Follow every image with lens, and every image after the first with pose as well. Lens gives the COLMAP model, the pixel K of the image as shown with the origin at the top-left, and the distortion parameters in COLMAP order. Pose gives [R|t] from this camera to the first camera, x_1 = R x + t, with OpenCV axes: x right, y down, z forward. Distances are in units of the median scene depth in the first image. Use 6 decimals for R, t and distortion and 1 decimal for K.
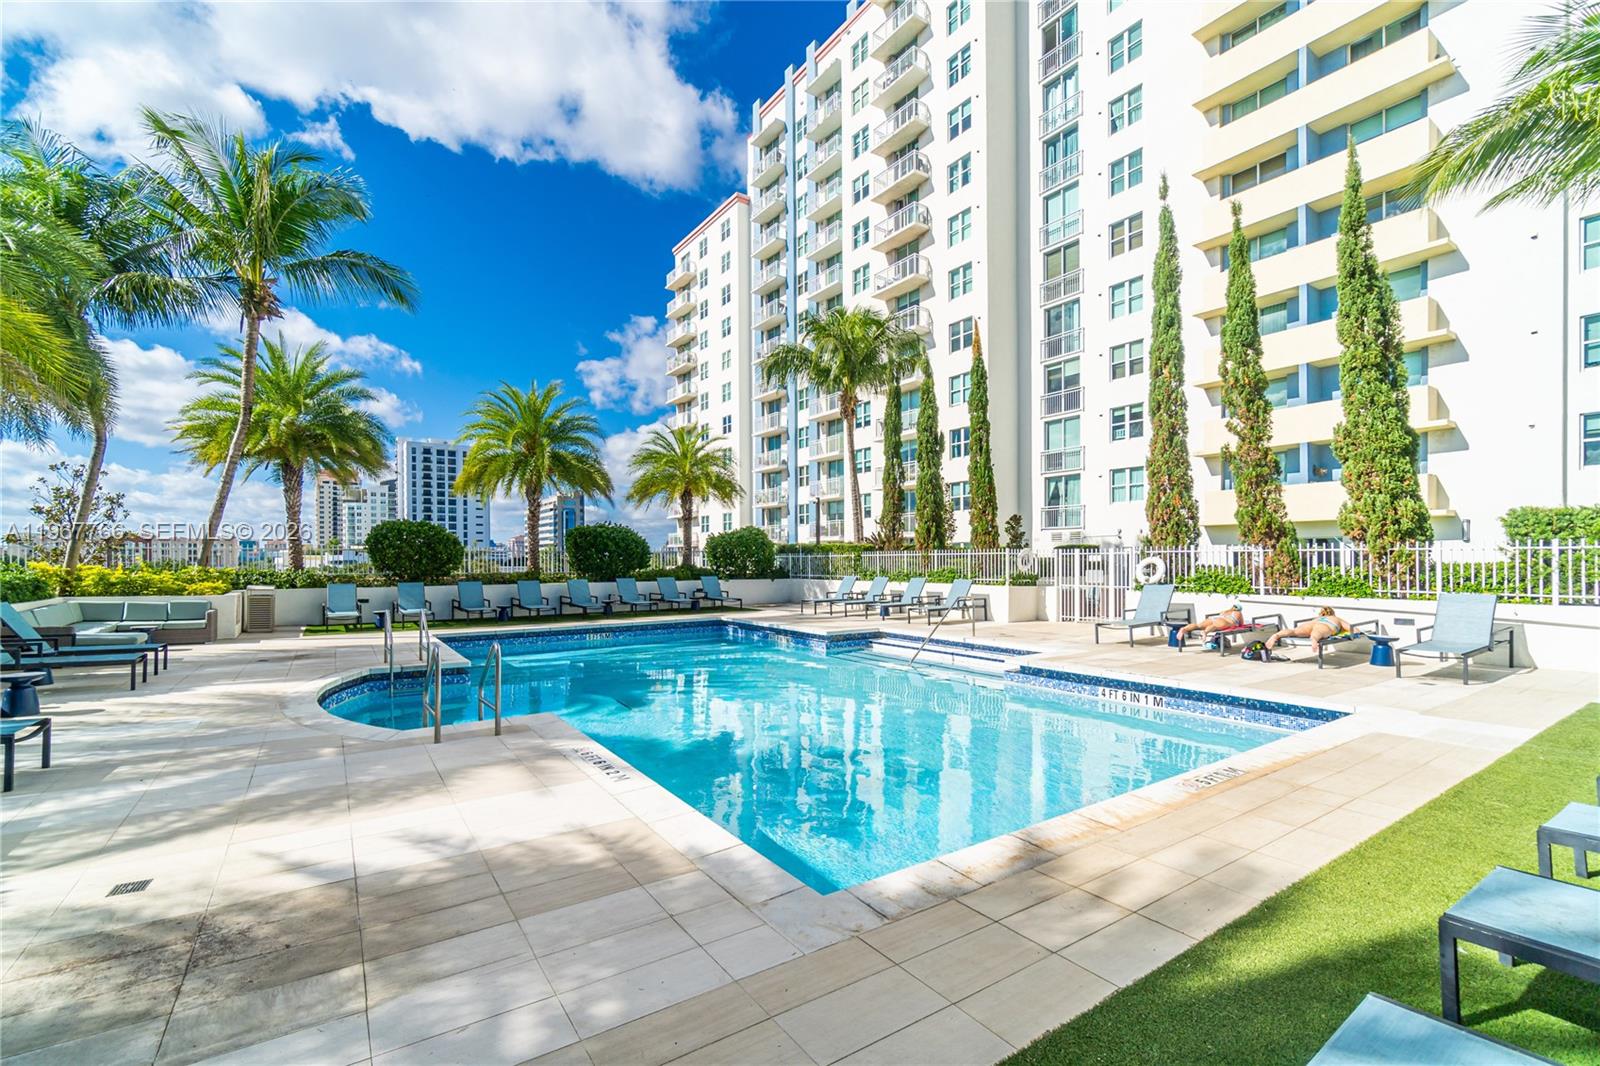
lens RADIAL K [[702.9, 0, 798.9], [0, 702.9, 567.9], [0, 0, 1]] dist [-0.001099, -0.000179]
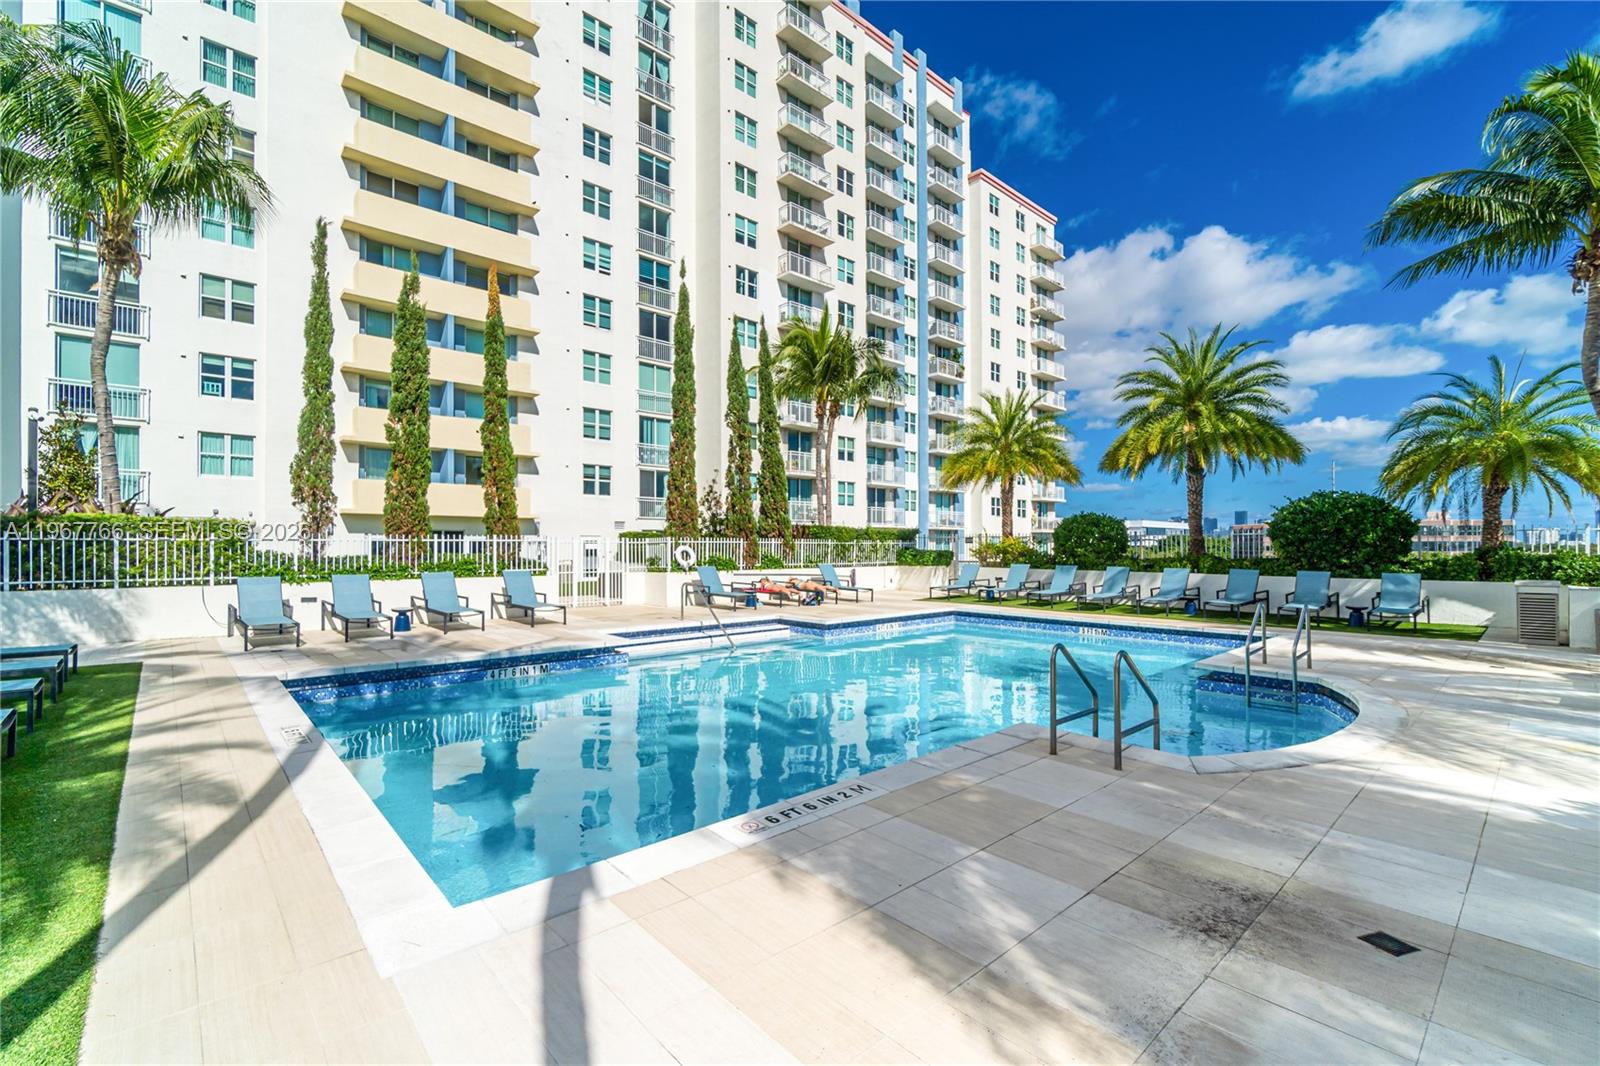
lens RADIAL K [[689.9, 0, 800.0], [0, 689.9, 533.0], [0, 0, 1]] dist [0.000365, 0.000087]
pose [[-0.138201, 0.020775, 0.990186, -0.451632], [0.009598, 0.999761, -0.019636, -0.008756], [-0.990358, 0.006790, -0.138367, 0.525433]]
